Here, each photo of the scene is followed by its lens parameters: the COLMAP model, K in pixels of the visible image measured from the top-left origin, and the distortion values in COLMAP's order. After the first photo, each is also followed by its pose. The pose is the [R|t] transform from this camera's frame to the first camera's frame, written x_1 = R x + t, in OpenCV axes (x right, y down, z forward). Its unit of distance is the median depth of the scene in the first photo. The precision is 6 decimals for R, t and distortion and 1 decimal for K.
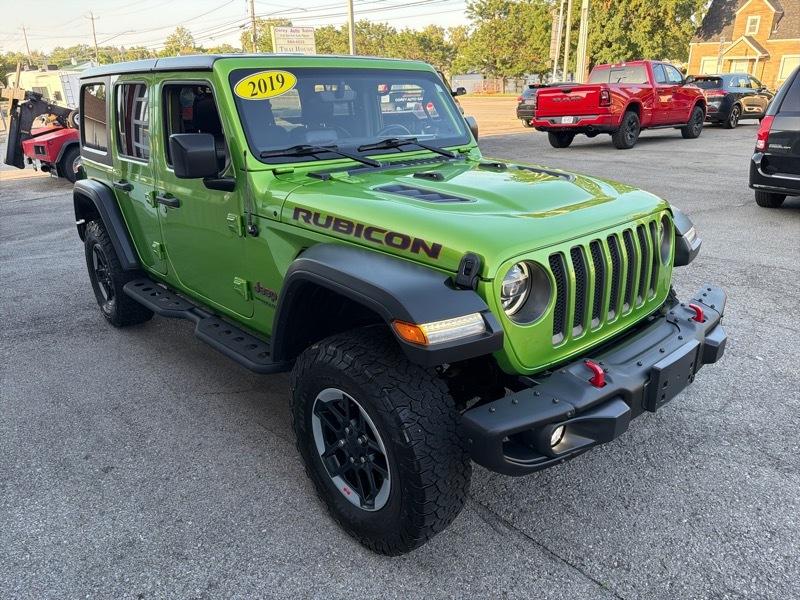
lens RADIAL K [[569.4, 0, 394.5], [0, 569.4, 300.1], [0, 0, 1]] dist [0.008007, -0.009075]
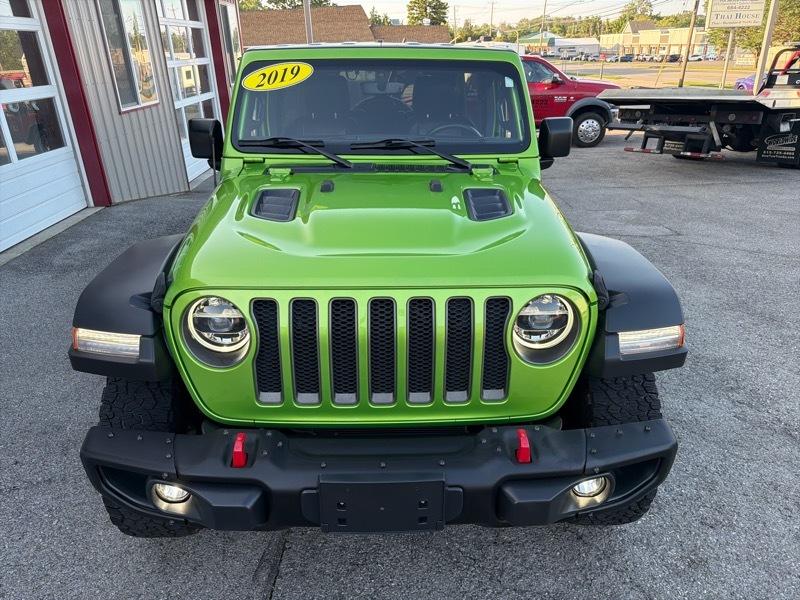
lens RADIAL K [[569.4, 0, 394.5], [0, 569.4, 300.1], [0, 0, 1]] dist [0.008007, -0.009075]
pose [[0.763429, 0.264299, -0.589340, 0.657878], [-0.237292, 0.963406, 0.124668, -0.163643], [0.600724, 0.044670, 0.798208, 0.313731]]
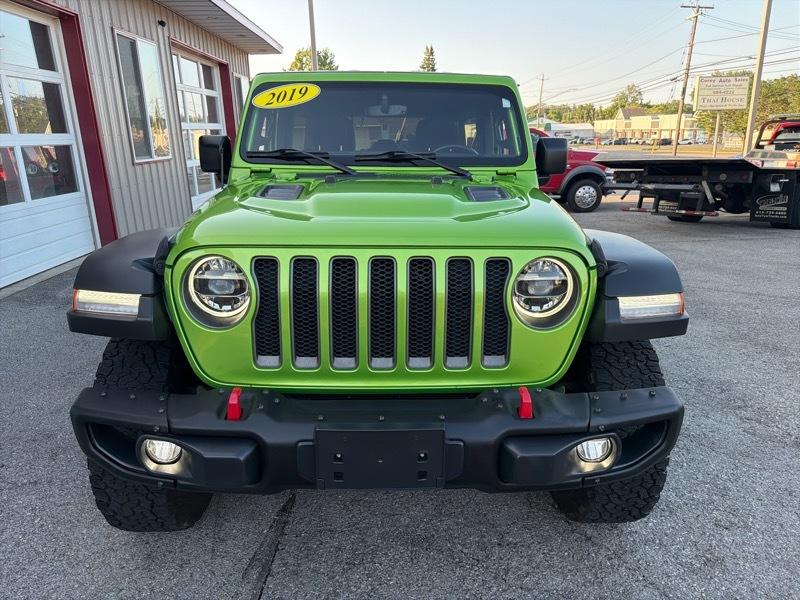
lens RADIAL K [[567.4, 0, 398.0], [0, 567.4, 300.0], [0, 0, 1]] dist [0.021620, -0.025334]
pose [[0.762607, 0.191252, -0.617943, 0.688384], [-0.244354, 0.969685, -0.001444, -0.047252], [0.598934, 0.152098, 0.786221, 0.326196]]
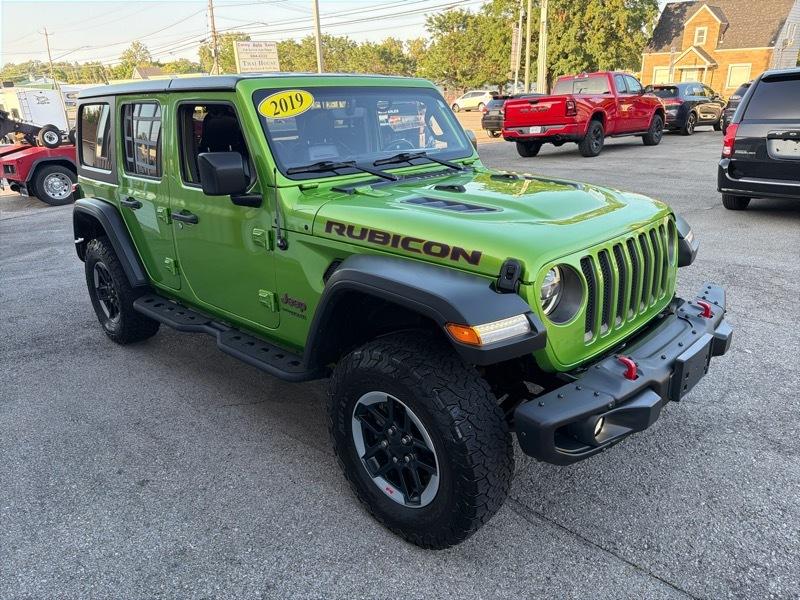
lens RADIAL K [[568.0, 0, 390.0], [0, 568.0, 299.9], [0, 0, 1]] dist [0.022053, -0.025992]
pose [[0.998160, -0.031719, 0.051673, -0.101857], [0.032684, 0.999305, -0.017935, 0.004217], [-0.051068, 0.019591, 0.998503, -0.039265]]
